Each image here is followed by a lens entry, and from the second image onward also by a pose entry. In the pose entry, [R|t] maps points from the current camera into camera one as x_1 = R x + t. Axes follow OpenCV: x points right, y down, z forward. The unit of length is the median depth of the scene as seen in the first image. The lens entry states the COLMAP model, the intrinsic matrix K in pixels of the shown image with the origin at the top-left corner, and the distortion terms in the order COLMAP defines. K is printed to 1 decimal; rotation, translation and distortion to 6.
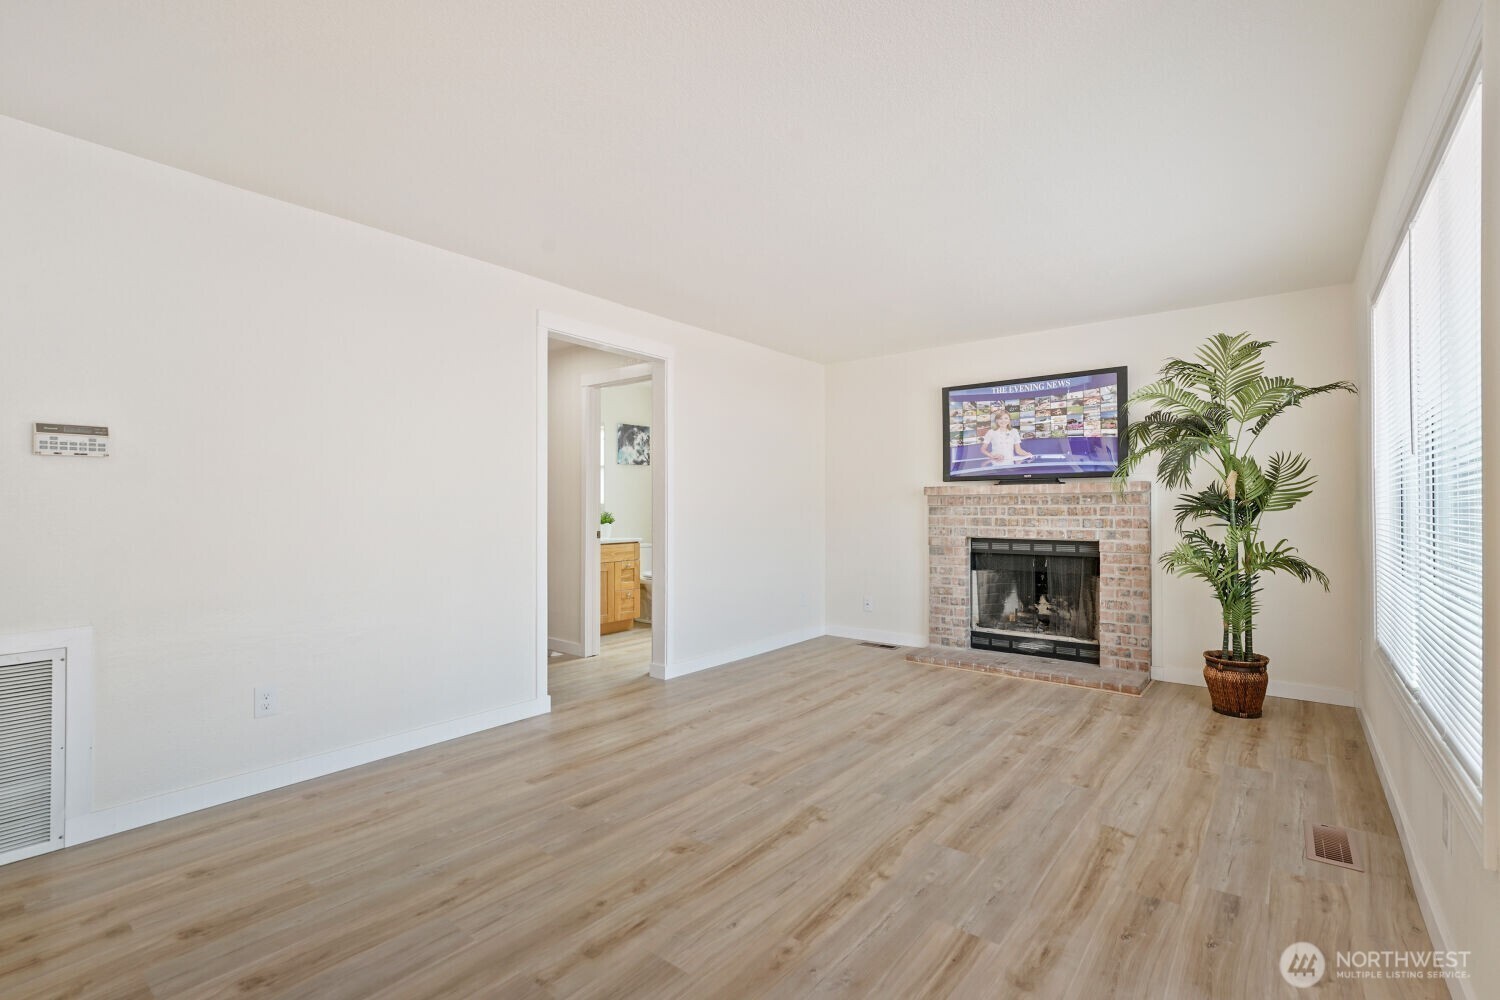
lens RADIAL K [[678.3, 0, 747.5], [0, 678.3, 502.4], [0, 0, 1]] dist [-0.000115, -0.000153]
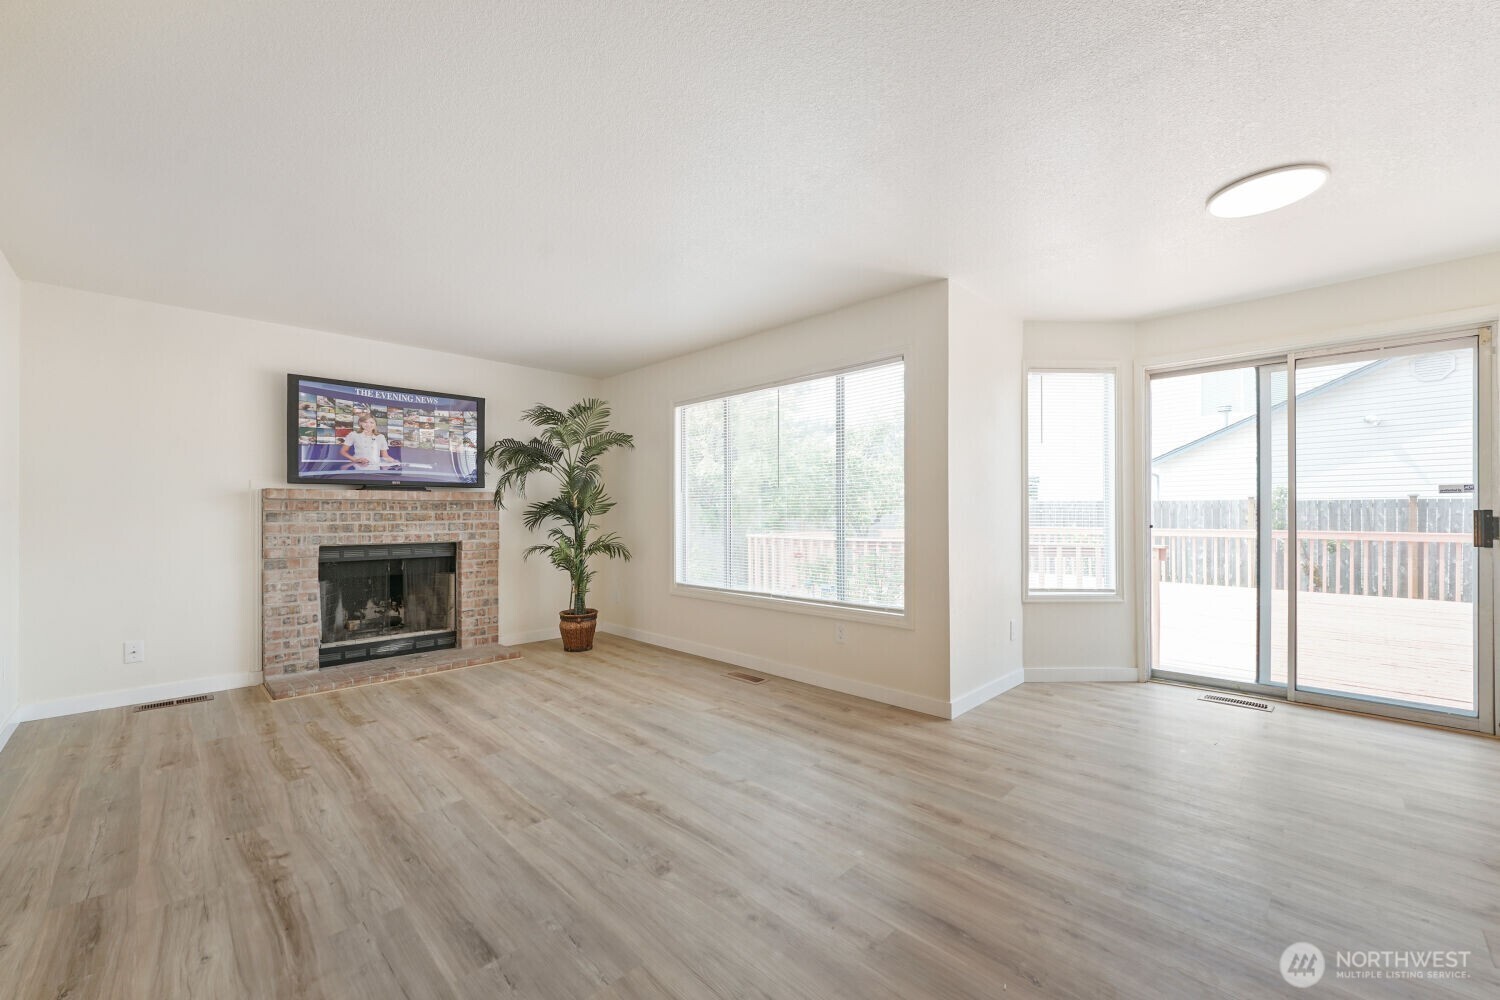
lens RADIAL K [[596.0, 0, 754.1], [0, 596.0, 510.0], [0, 0, 1]] dist [-0.016446, 0.003883]
pose [[0.111556, 0.007099, 0.993733, -0.454441], [-0.004924, 0.999966, -0.006591, 0.006417], [-0.993746, -0.004158, 0.111587, 0.388499]]
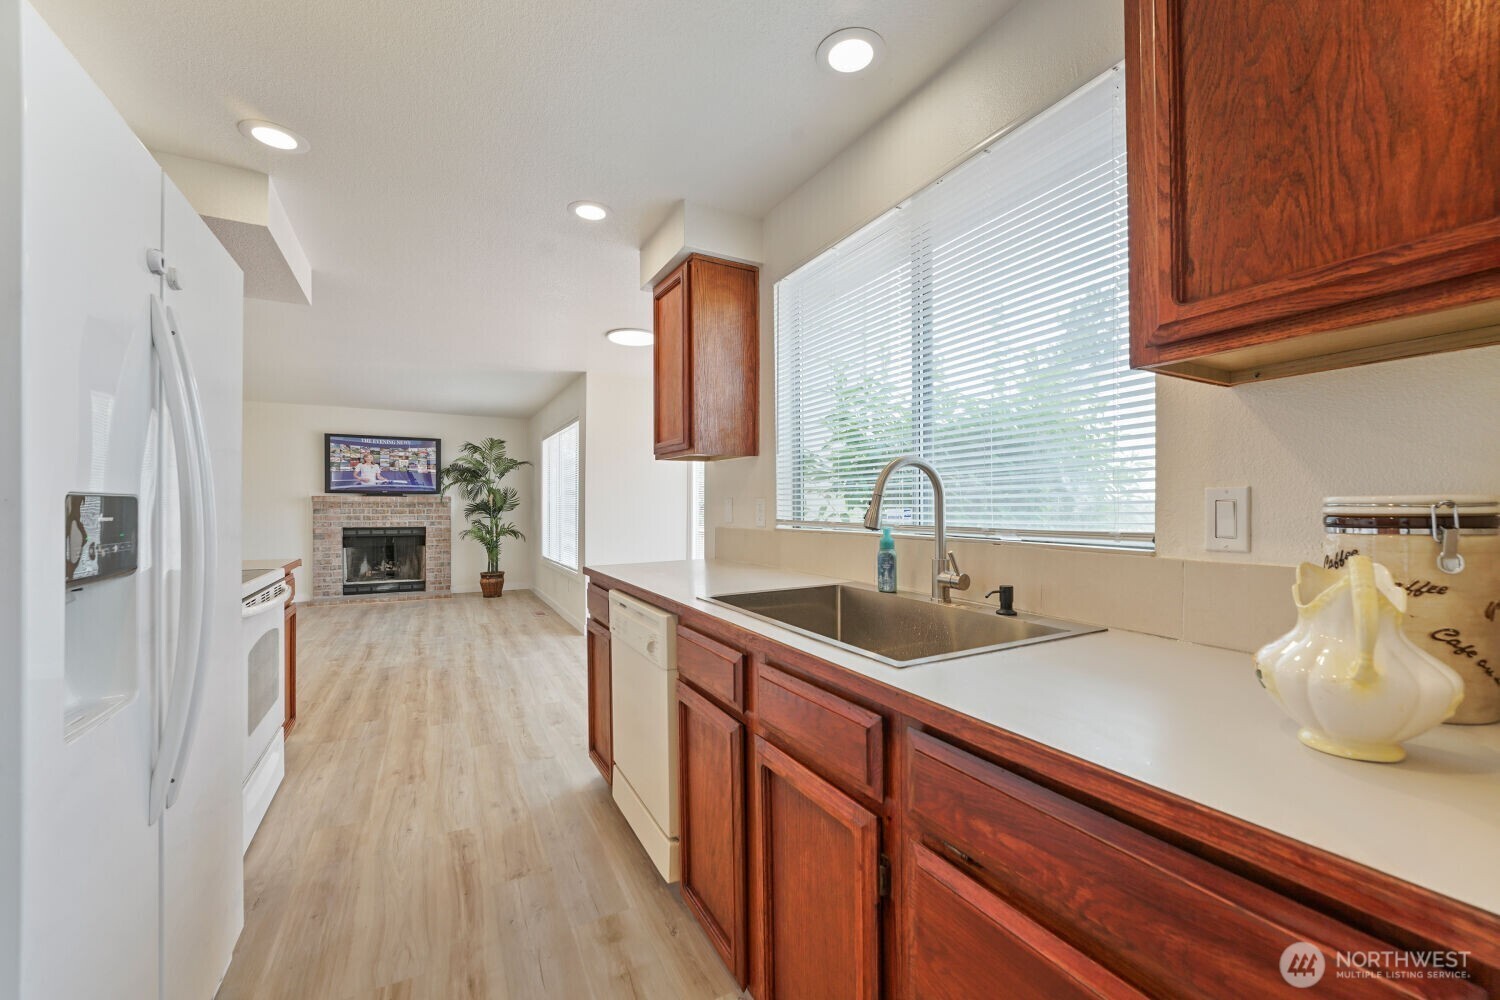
lens RADIAL K [[596.0, 0, 754.1], [0, 596.0, 510.0], [0, 0, 1]] dist [-0.016446, 0.003883]
pose [[0.391777, -0.001546, 0.920059, -0.687679], [-0.010936, 0.999920, 0.006337, -0.012407], [-0.919995, -0.012545, 0.391729, -0.538257]]
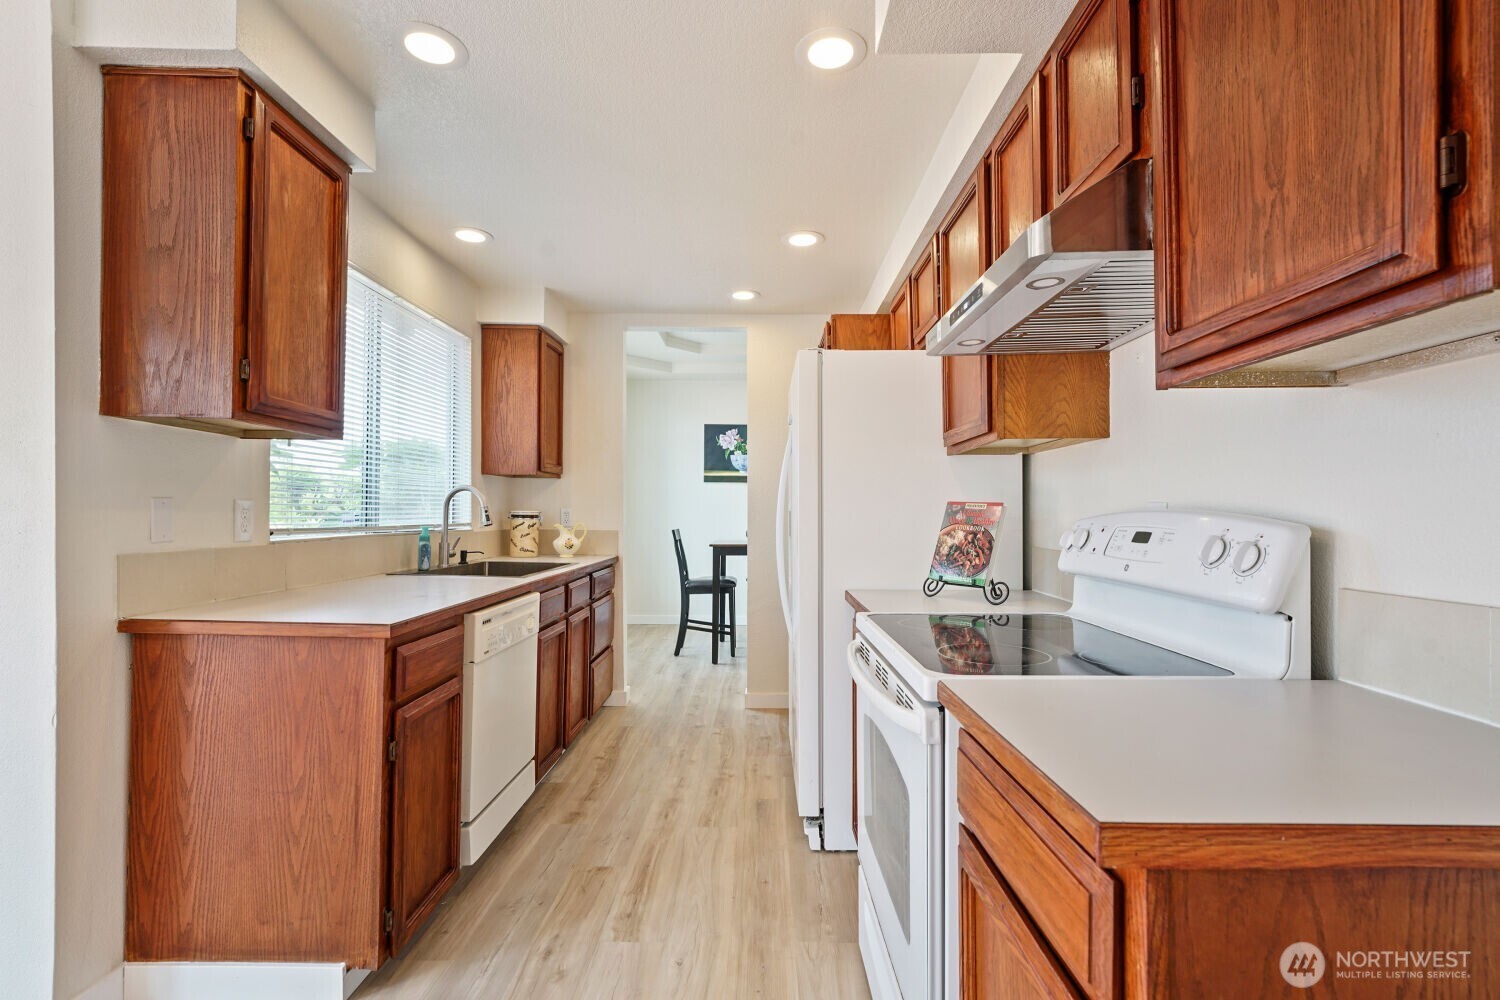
lens RADIAL K [[709.7, 0, 759.7], [0, 709.7, 516.6], [0, 0, 1]] dist [0.003472, 0.001254]
pose [[-0.787278, 0.002920, -0.616591, -0.147898], [0.003915, 0.999992, -0.000264, -0.006736], [0.616585, -0.002622, -0.787284, 0.246295]]
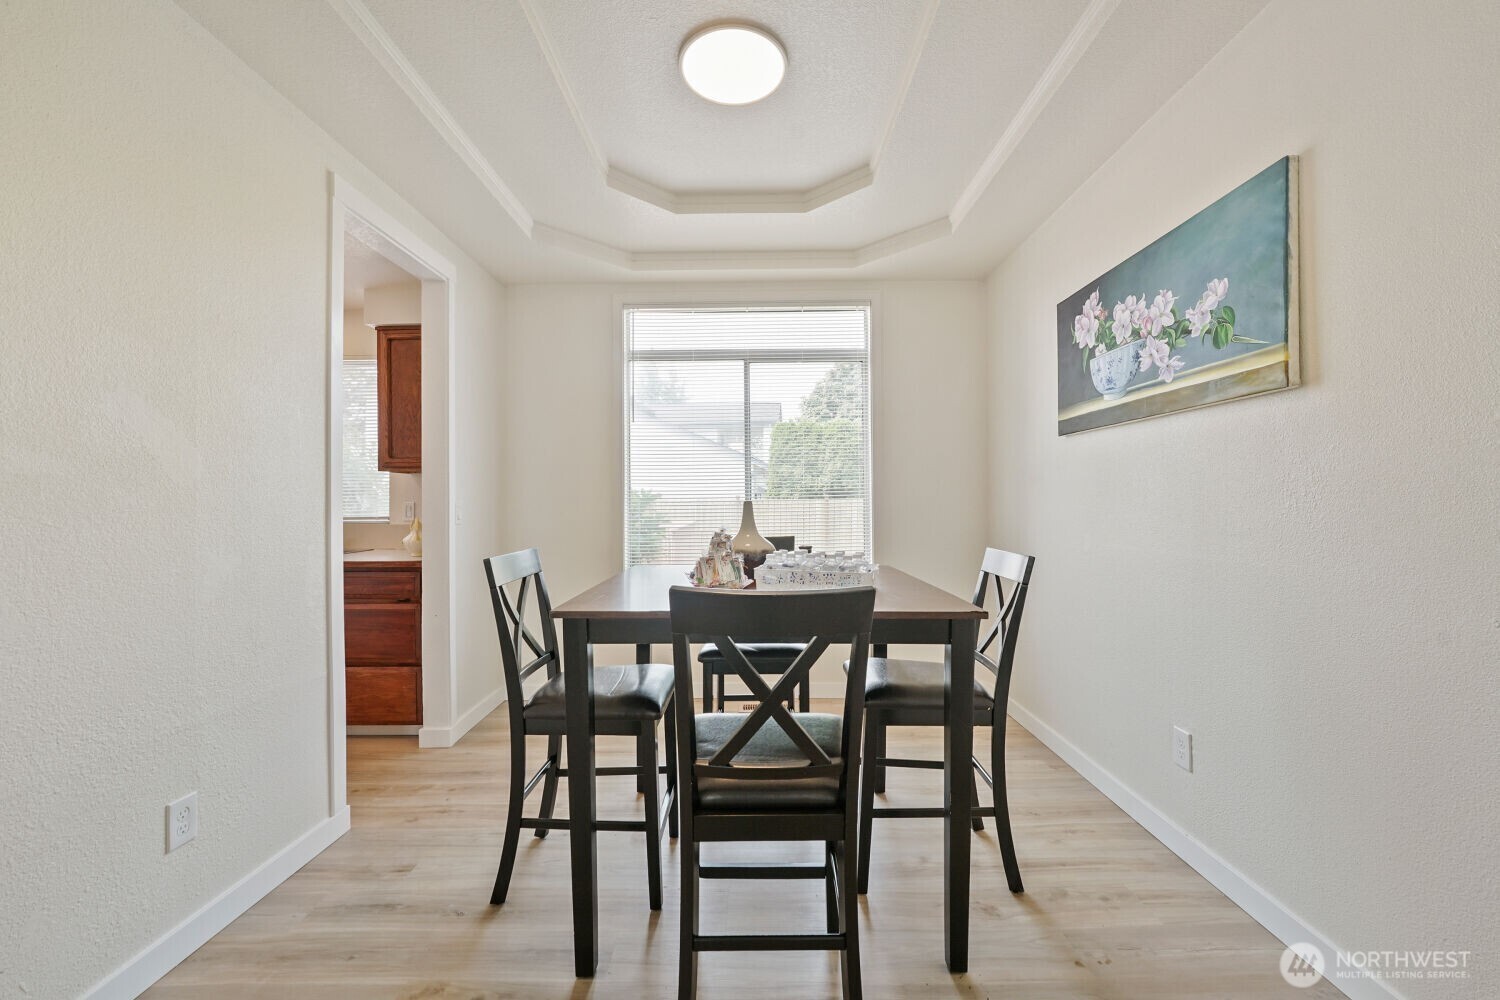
lens RADIAL K [[596.0, 0, 754.1], [0, 596.0, 510.0], [0, 0, 1]] dist [-0.016446, 0.003883]
pose [[-0.629870, -0.002572, 0.776696, -1.295886], [0.001673, 0.999988, 0.004668, -0.014621], [-0.776699, 0.004240, -0.629858, -0.477221]]
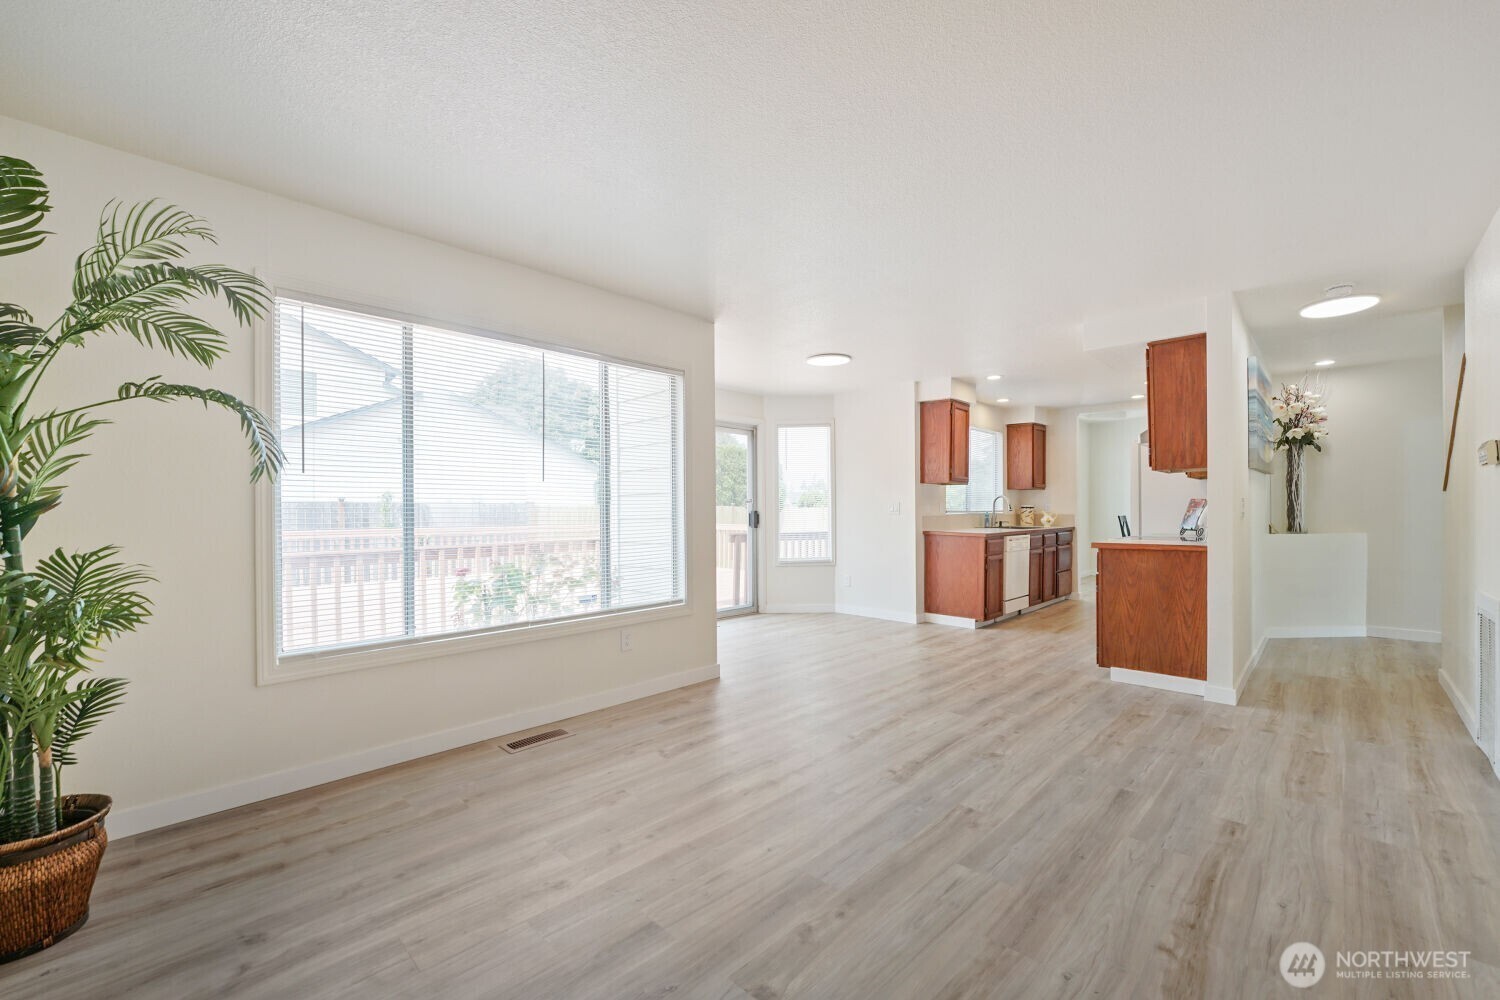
lens RADIAL K [[625.0, 0, 746.6], [0, 625.0, 506.6], [0, 0, 1]] dist [-0.009311, -0.000137]
pose [[-0.995160, 0.006568, 0.098043, 0.137984], [0.005179, 0.999883, -0.014414, 0.009509], [-0.098126, -0.013836, -0.995078, 1.156852]]
